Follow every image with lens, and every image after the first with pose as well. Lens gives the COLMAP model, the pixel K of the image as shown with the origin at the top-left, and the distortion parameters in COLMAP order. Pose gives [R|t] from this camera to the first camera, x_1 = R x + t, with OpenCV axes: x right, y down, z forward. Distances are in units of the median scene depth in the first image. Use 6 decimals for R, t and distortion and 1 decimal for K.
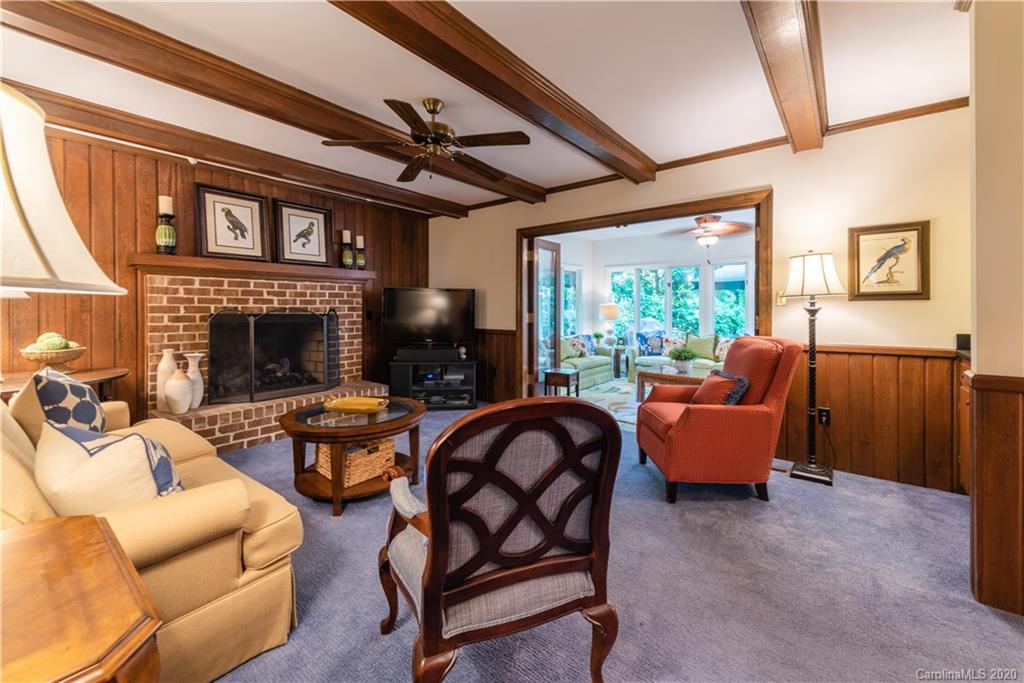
lens RADIAL K [[403.3, 0, 515.1], [0, 403.3, 313.7], [0, 0, 1]] dist [-0.002205, -0.000035]
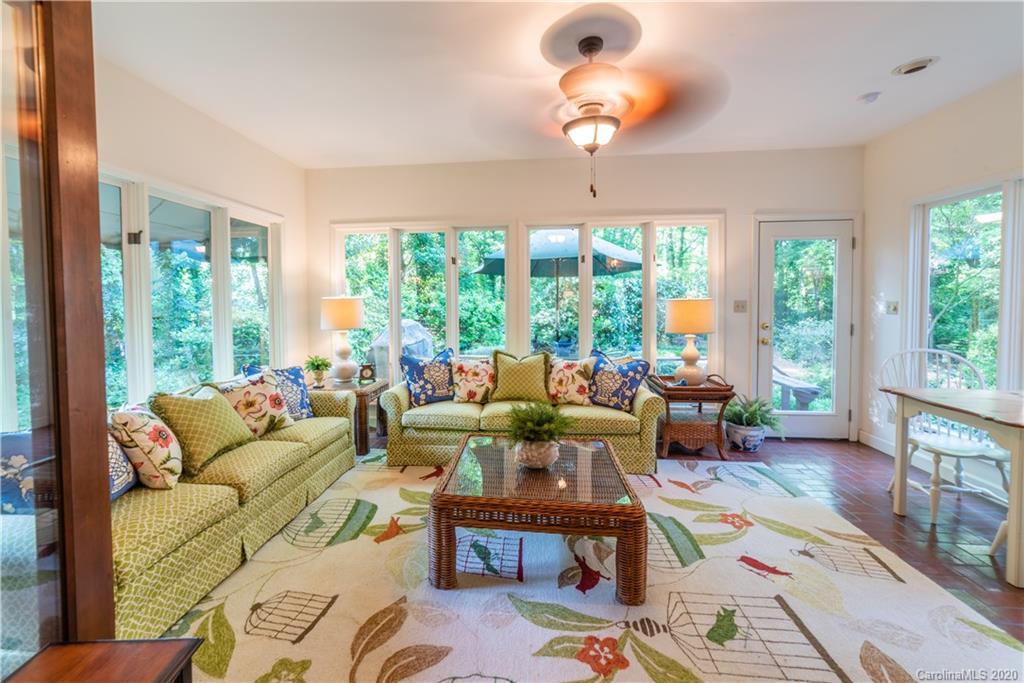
lens RADIAL K [[423.4, 0, 480.4], [0, 423.4, 314.5], [0, 0, 1]] dist [-0.004893, 0.000024]
pose [[0.853404, -0.021746, 0.520796, 0.126025], [0.014225, 0.999729, 0.018434, -0.011166], [-0.521056, -0.008323, 0.853482, 0.546338]]
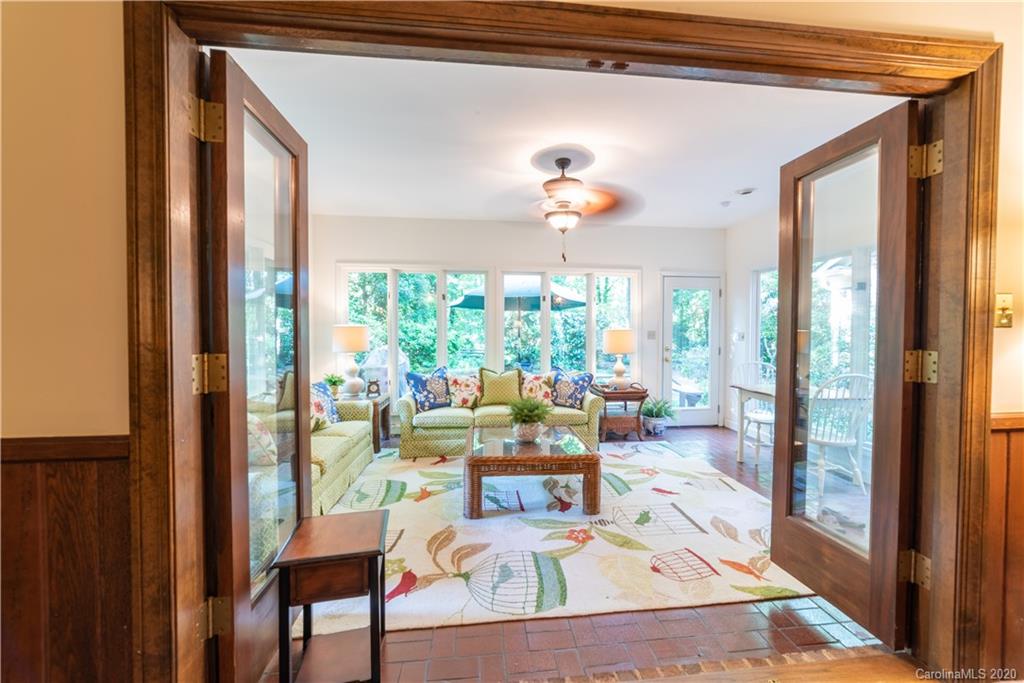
lens RADIAL K [[398.5, 0, 514.1], [0, 398.5, 338.0], [0, 0, 1]] dist [-0.001008, -0.000093]
pose [[0.719570, -0.010664, 0.694338, 0.001494], [0.008043, 0.999943, 0.007022, -0.008133], [-0.694373, 0.000532, 0.719615, 0.482966]]
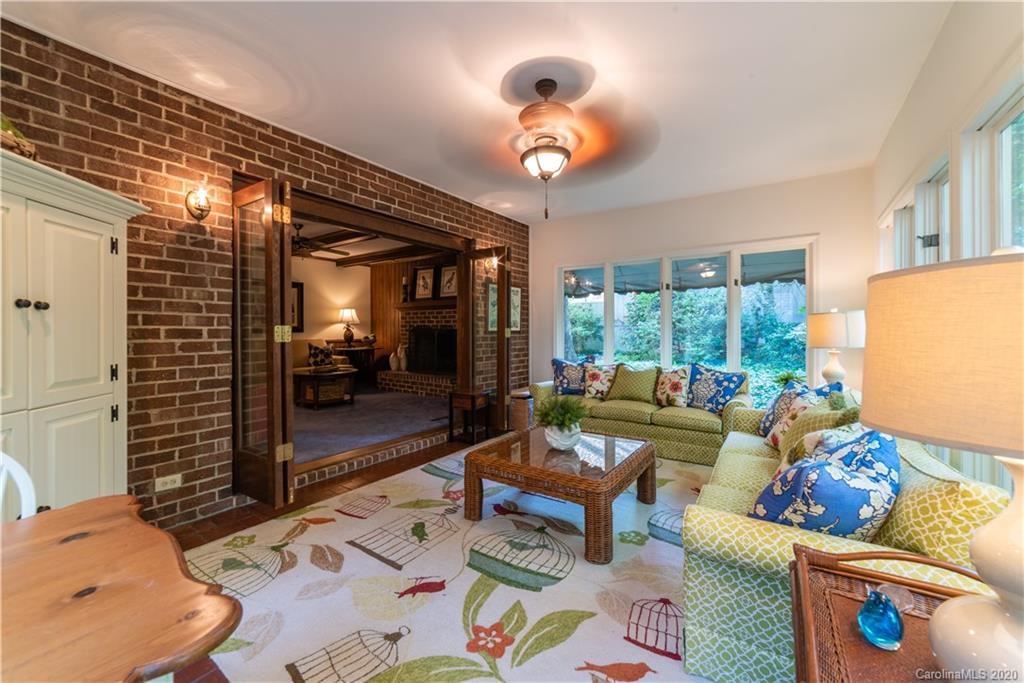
lens RADIAL K [[397.4, 0, 528.2], [0, 397.4, 330.1], [0, 0, 1]] dist [-0.000708, 0.000054]
pose [[0.100655, 0.001821, -0.994920, 0.720777], [-0.013590, 0.999908, 0.000455, -0.000090], [0.994829, 0.013475, 0.100671, 0.736133]]
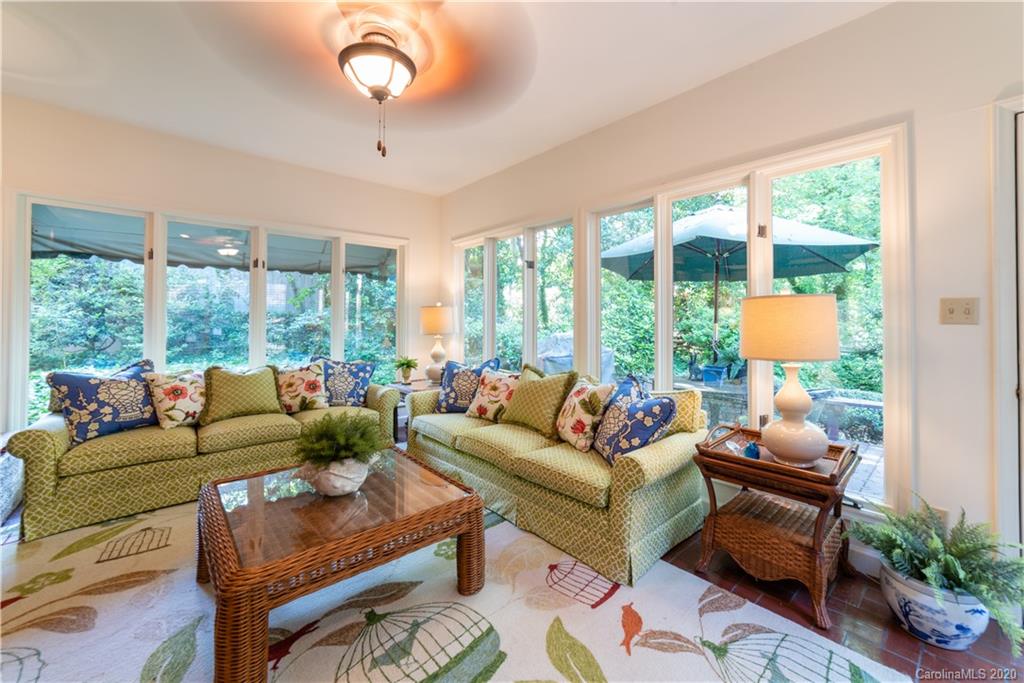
lens RADIAL K [[403.3, 0, 515.1], [0, 403.3, 313.7], [0, 0, 1]] dist [-0.002205, -0.000035]
pose [[0.985481, 0.002571, -0.169768, 0.496403], [-0.008366, 0.999406, -0.033427, 0.005352], [0.169581, 0.034362, 0.984917, 0.562301]]
